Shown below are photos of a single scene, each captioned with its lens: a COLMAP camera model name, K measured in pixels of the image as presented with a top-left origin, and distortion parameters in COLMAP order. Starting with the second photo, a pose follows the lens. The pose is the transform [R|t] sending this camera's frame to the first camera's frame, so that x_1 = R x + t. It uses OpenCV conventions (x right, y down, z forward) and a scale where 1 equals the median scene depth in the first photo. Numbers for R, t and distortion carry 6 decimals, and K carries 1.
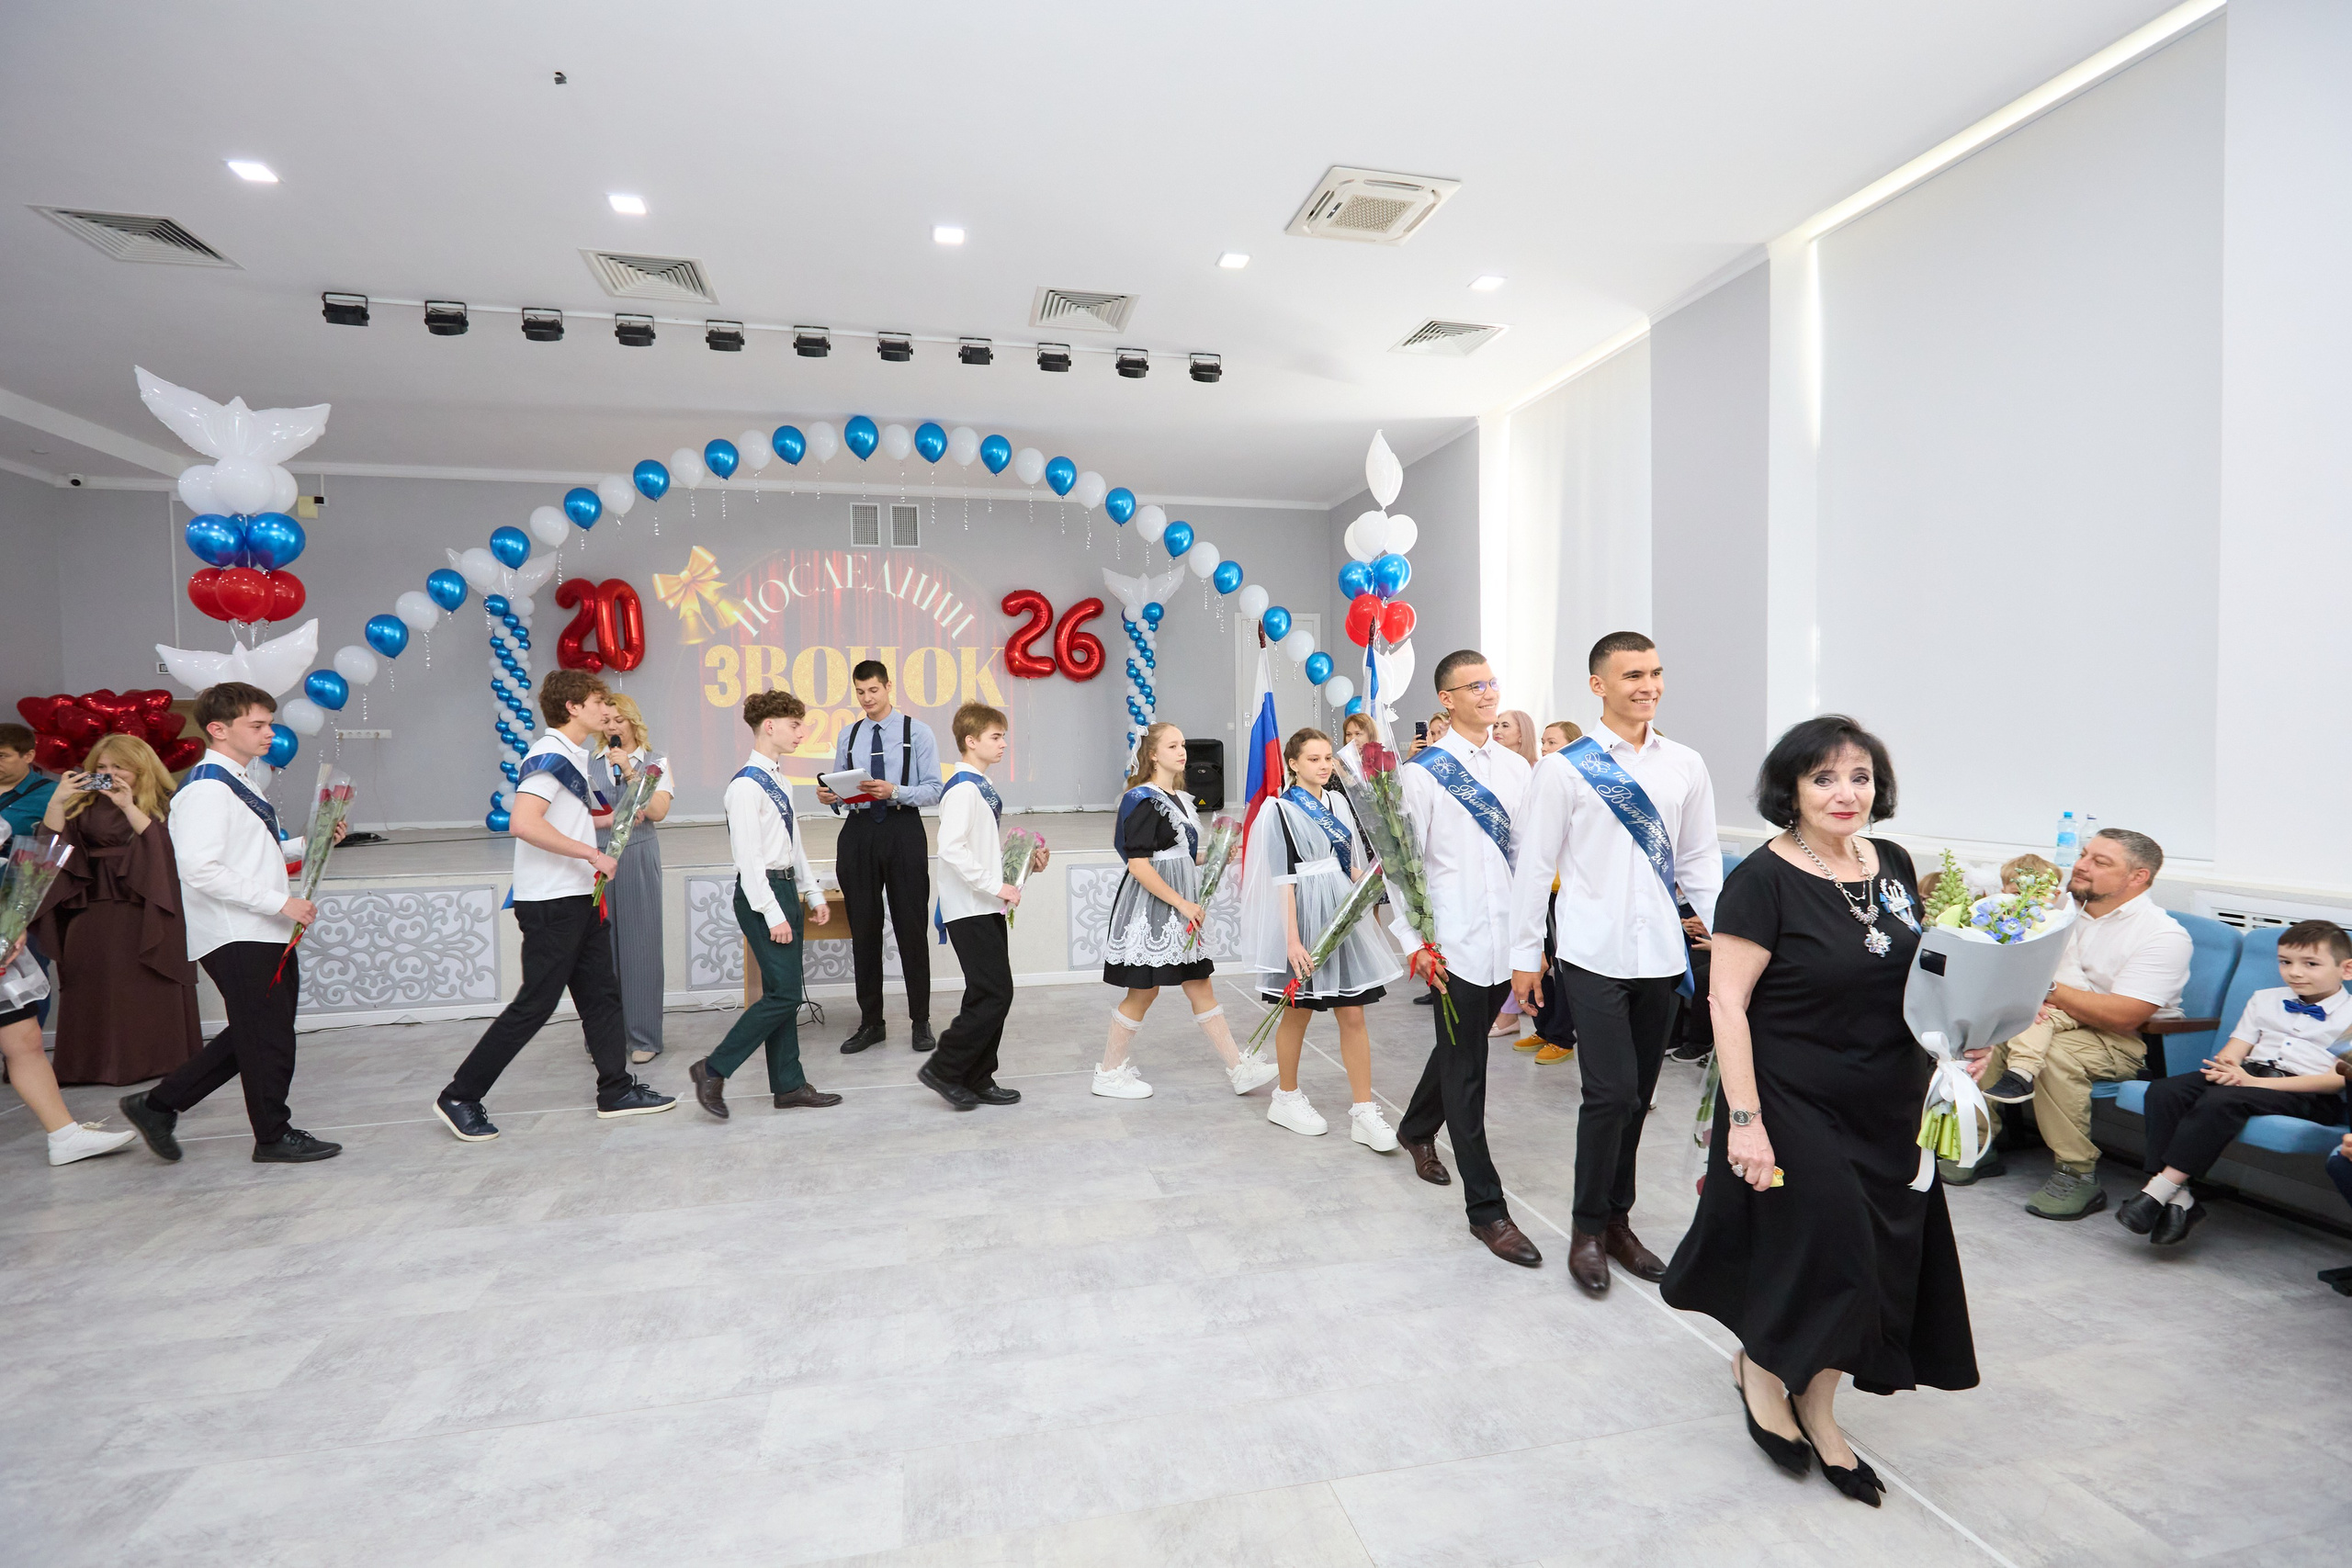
lens RADIAL K [[1083.7, 0, 1162.0], [0, 1083.7, 771.1], [0, 0, 1]] dist [0.003530, -0.000200]
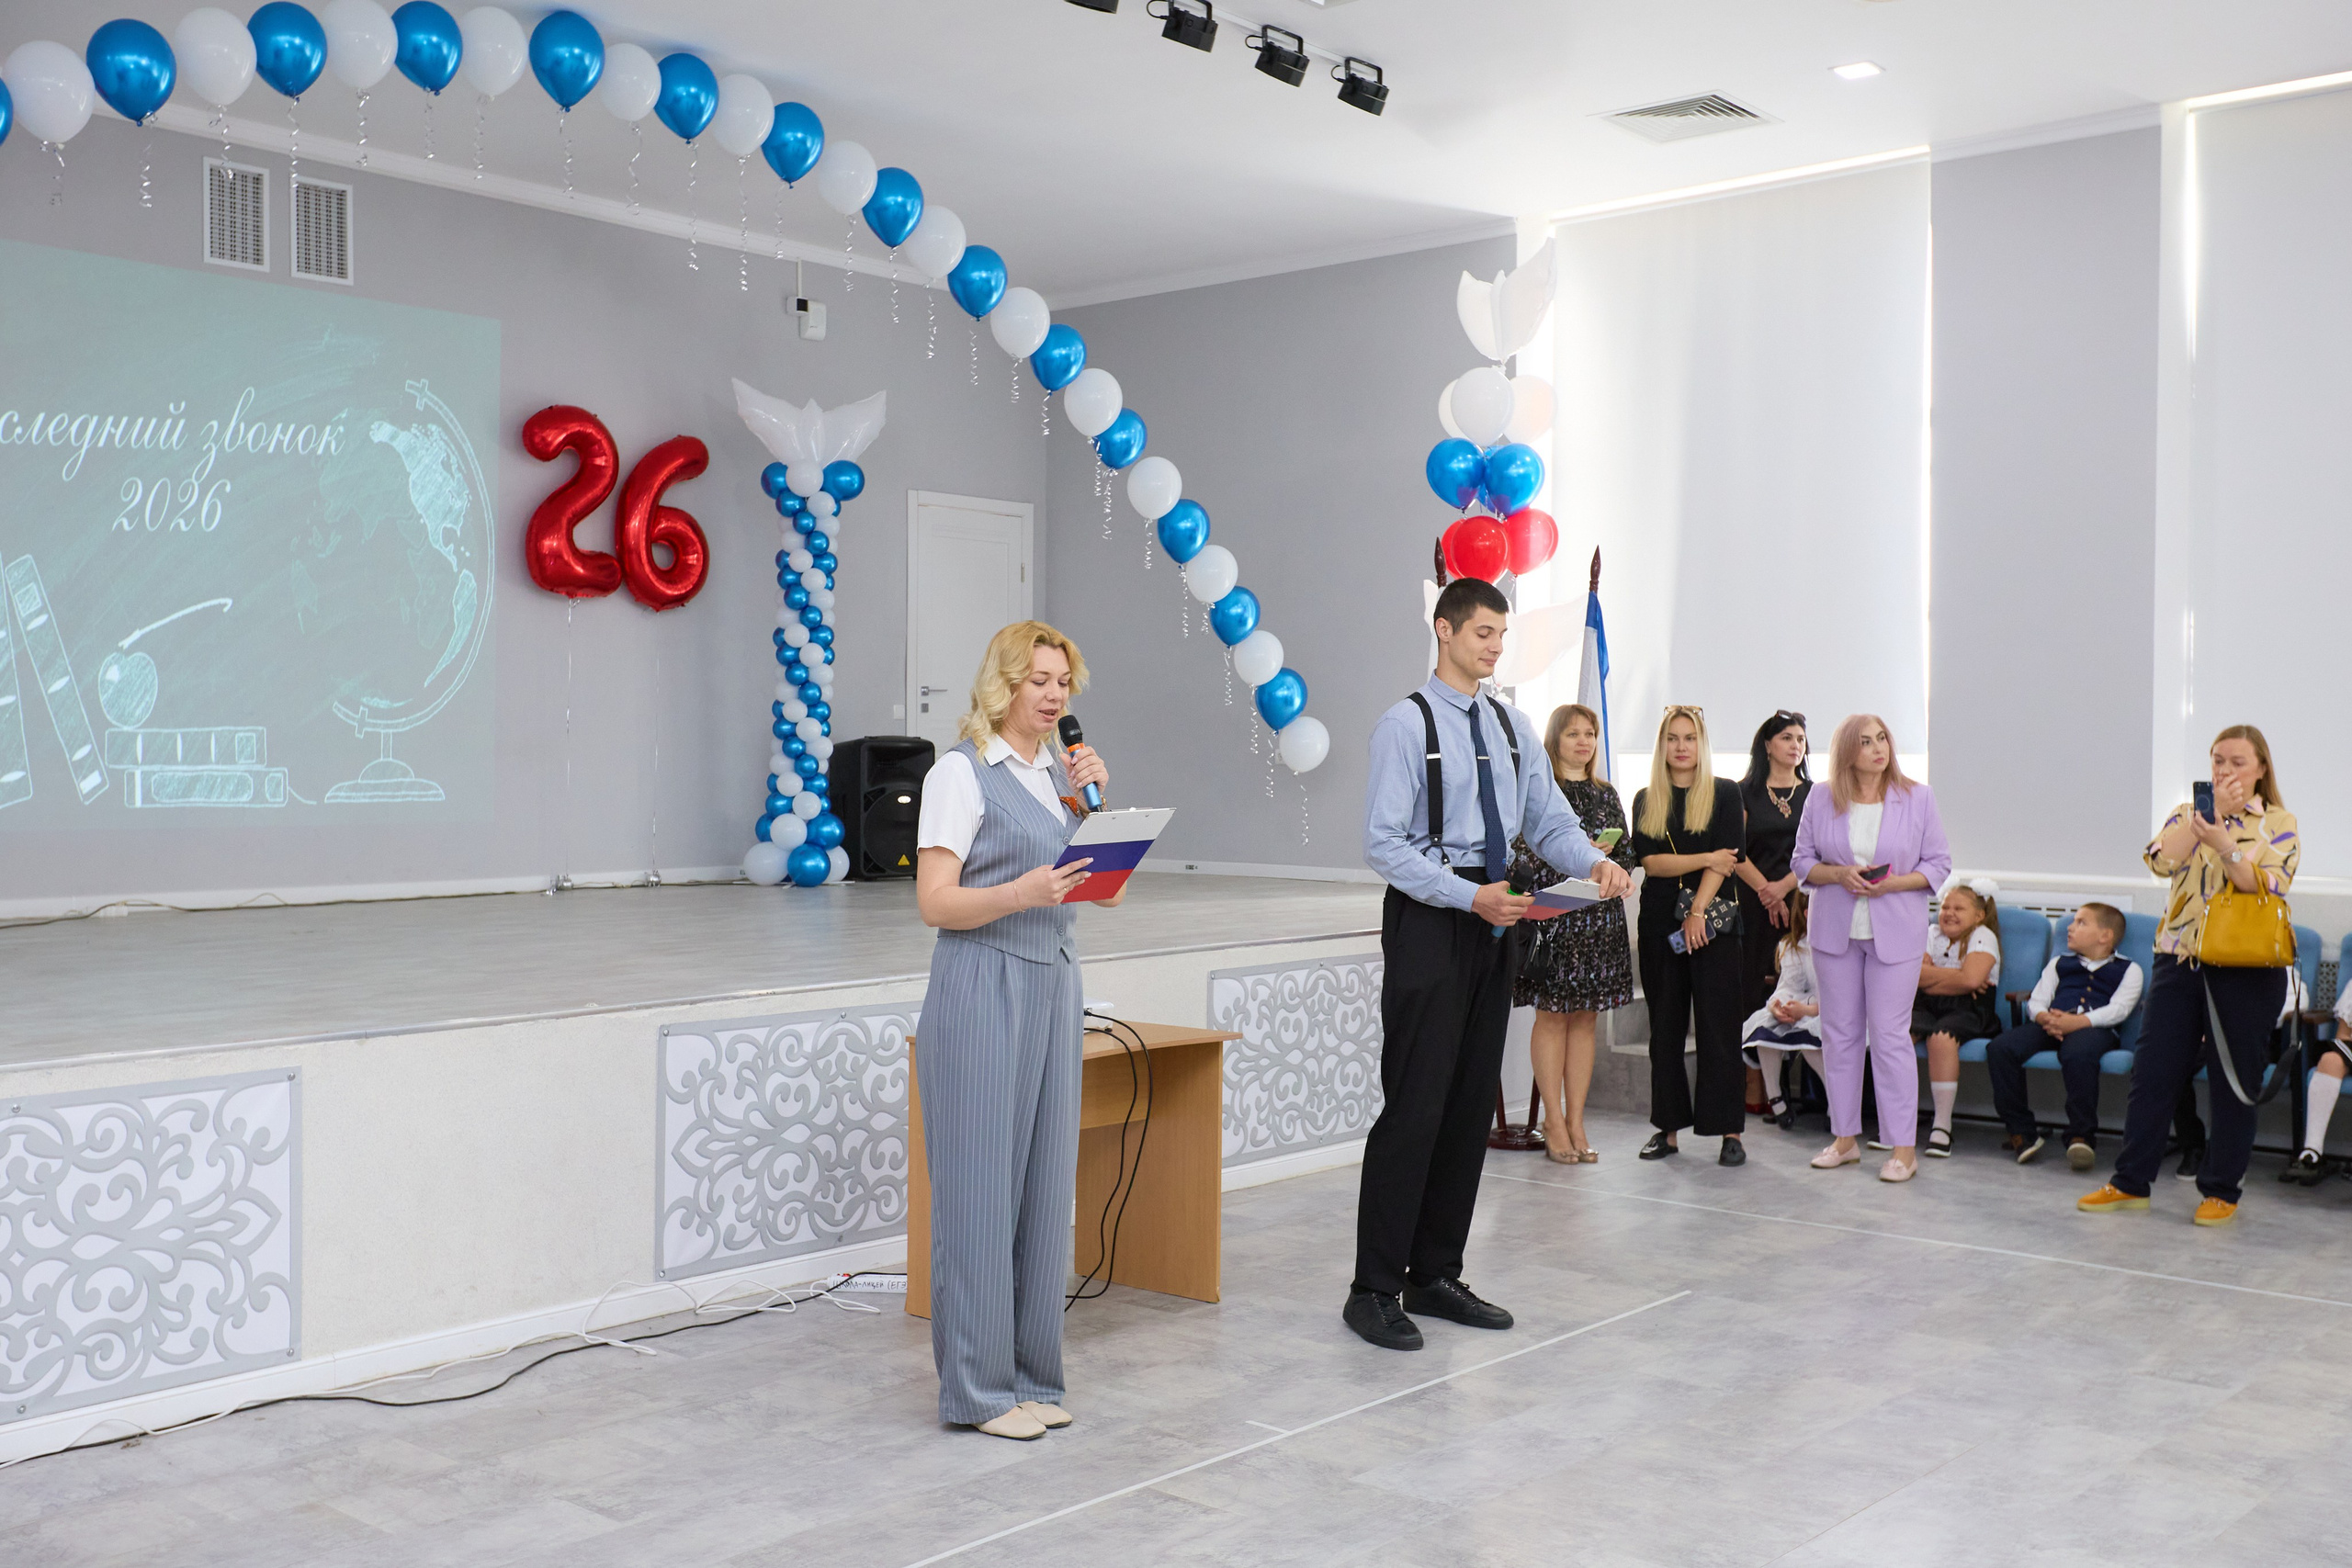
lens RADIAL K [[2279.2, 0, 1181.2], [0, 2279.2, 738.1], [0, 0, 1]] dist [-0.000274, 0.000000]
pose [[0.808296, 0.018742, 0.588478, -0.660246], [-0.001038, 0.999537, -0.030408, 0.005179], [-0.588775, 0.023968, 0.807941, 0.088480]]
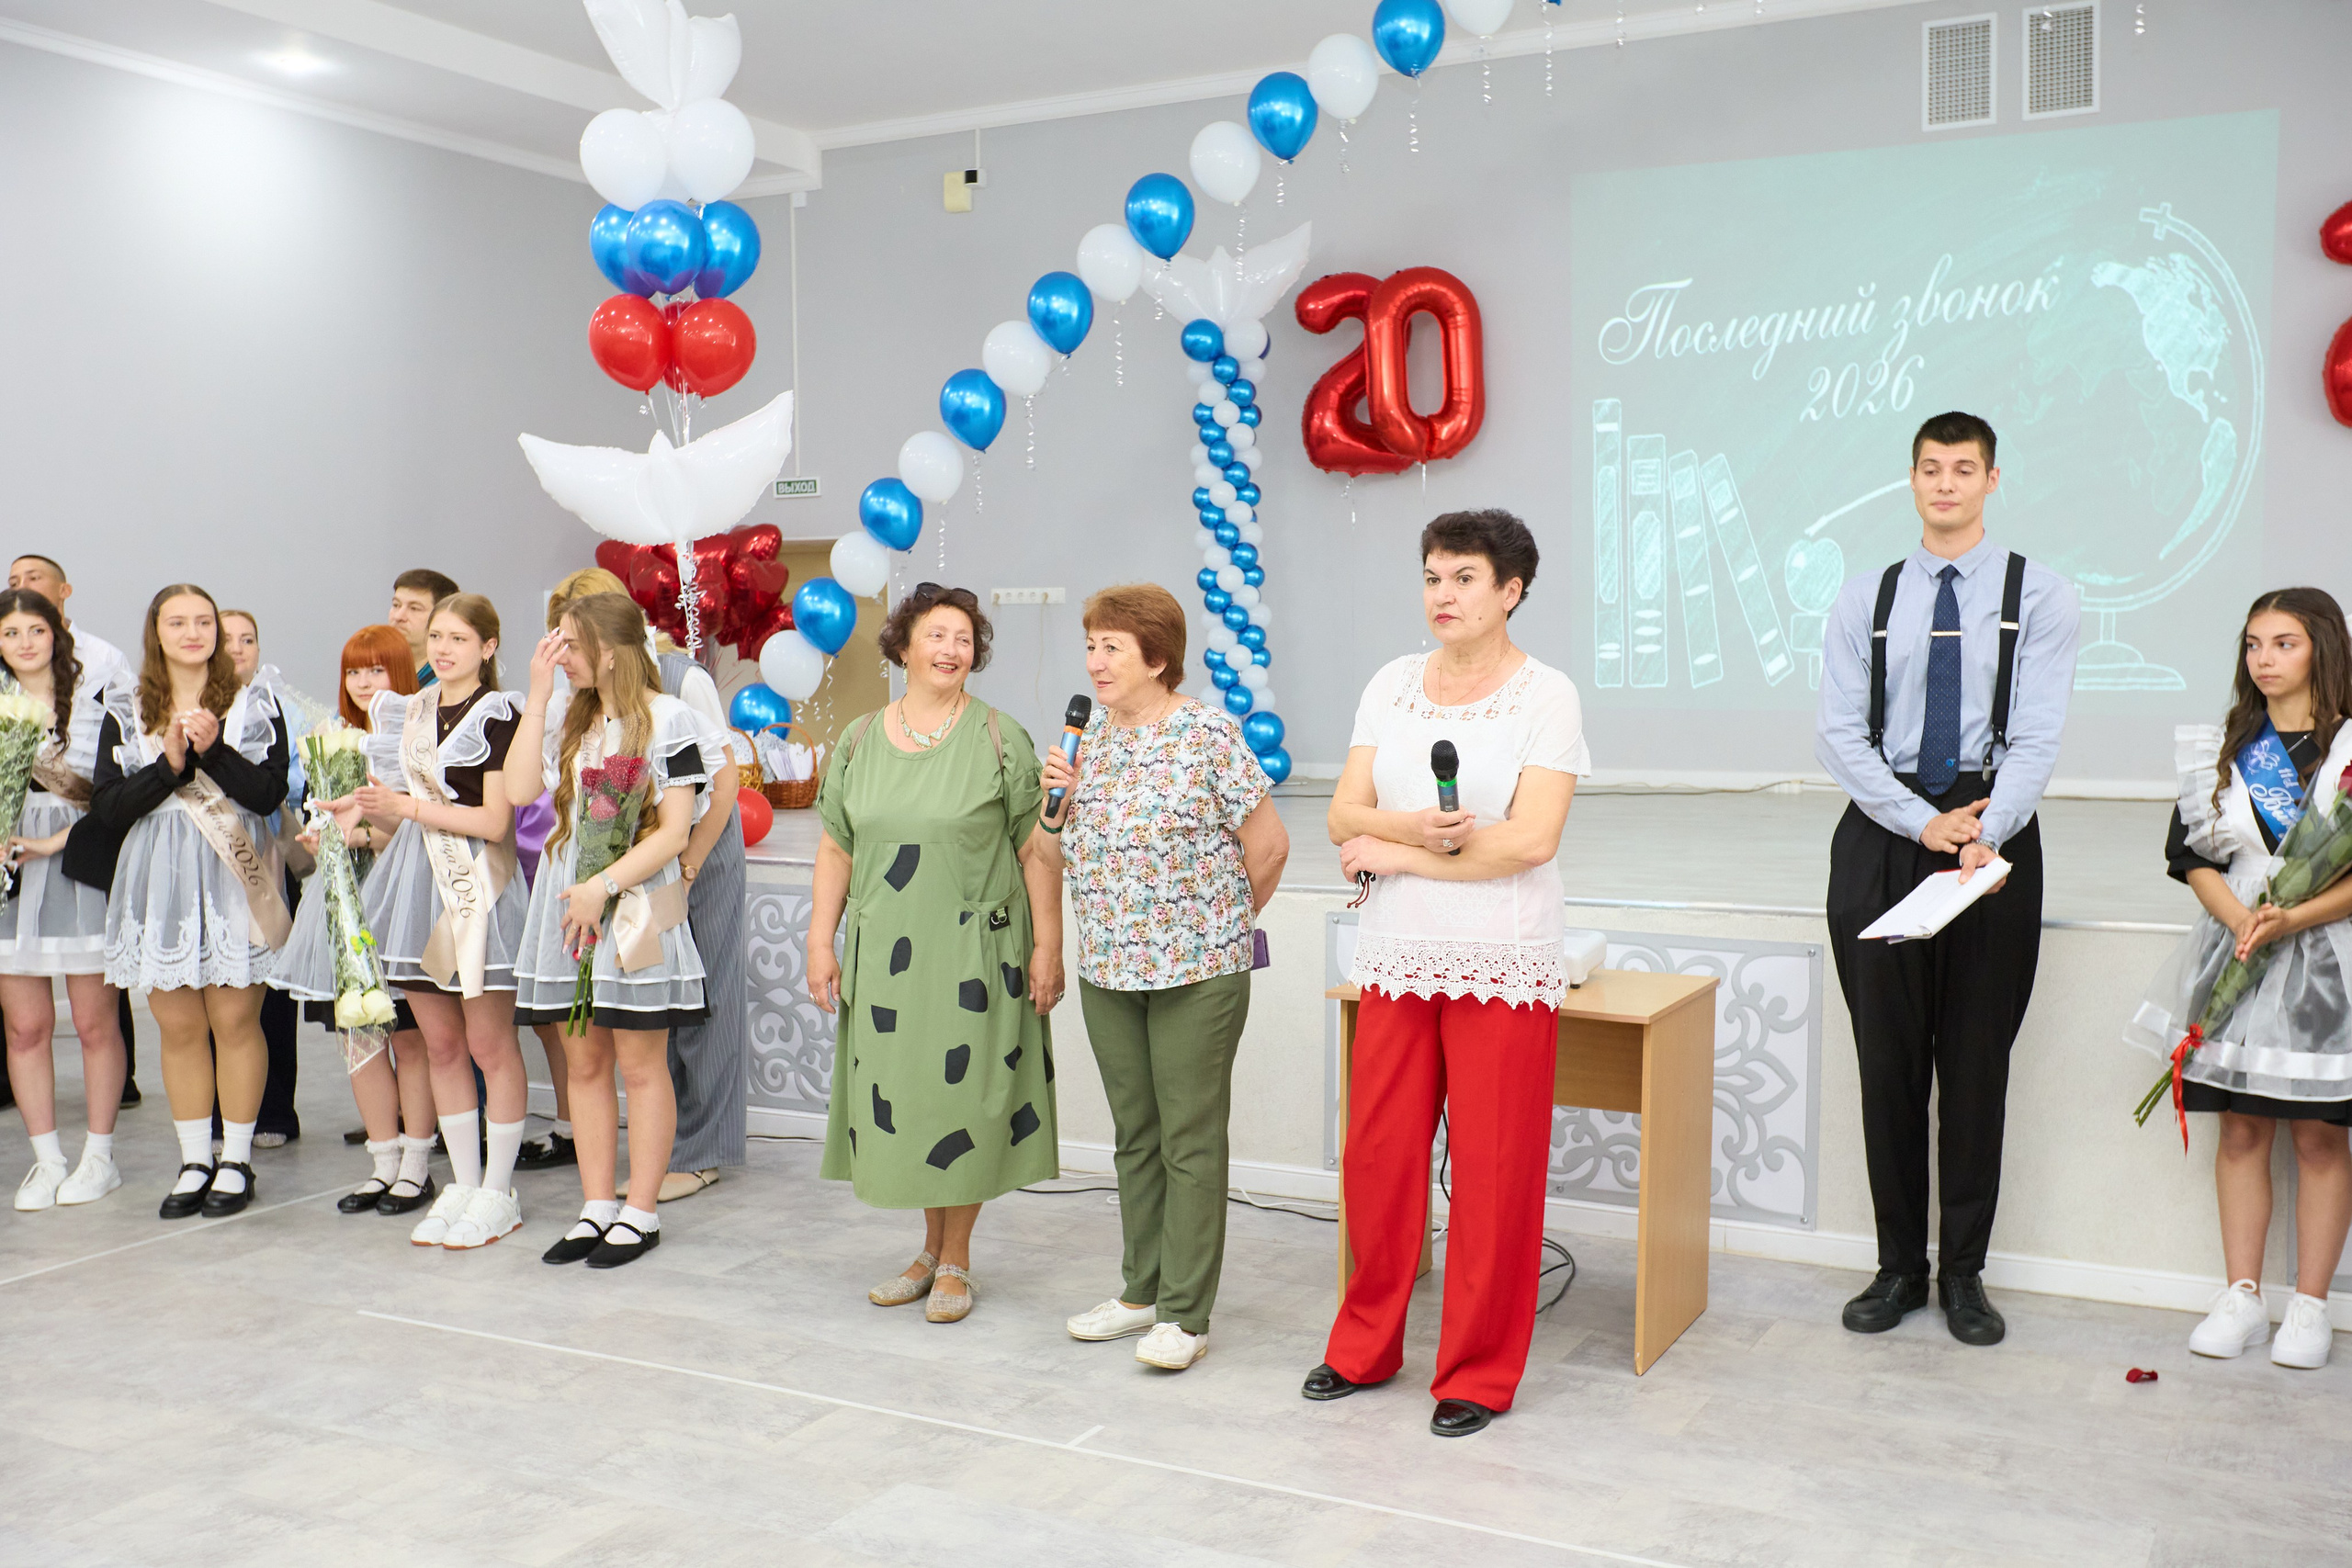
lens RADIAL K [[2279.2, 0, 1156.5], [0, 2279.2, 767.6], [0, 0, 1]] dist [-0.000274, 0.000000]
pose [[0.753952, 0.045128, -0.655378, 0.092562], [-0.017754, 0.998673, 0.048342, -0.004729], [0.656690, -0.024812, 0.753753, 0.203967]]
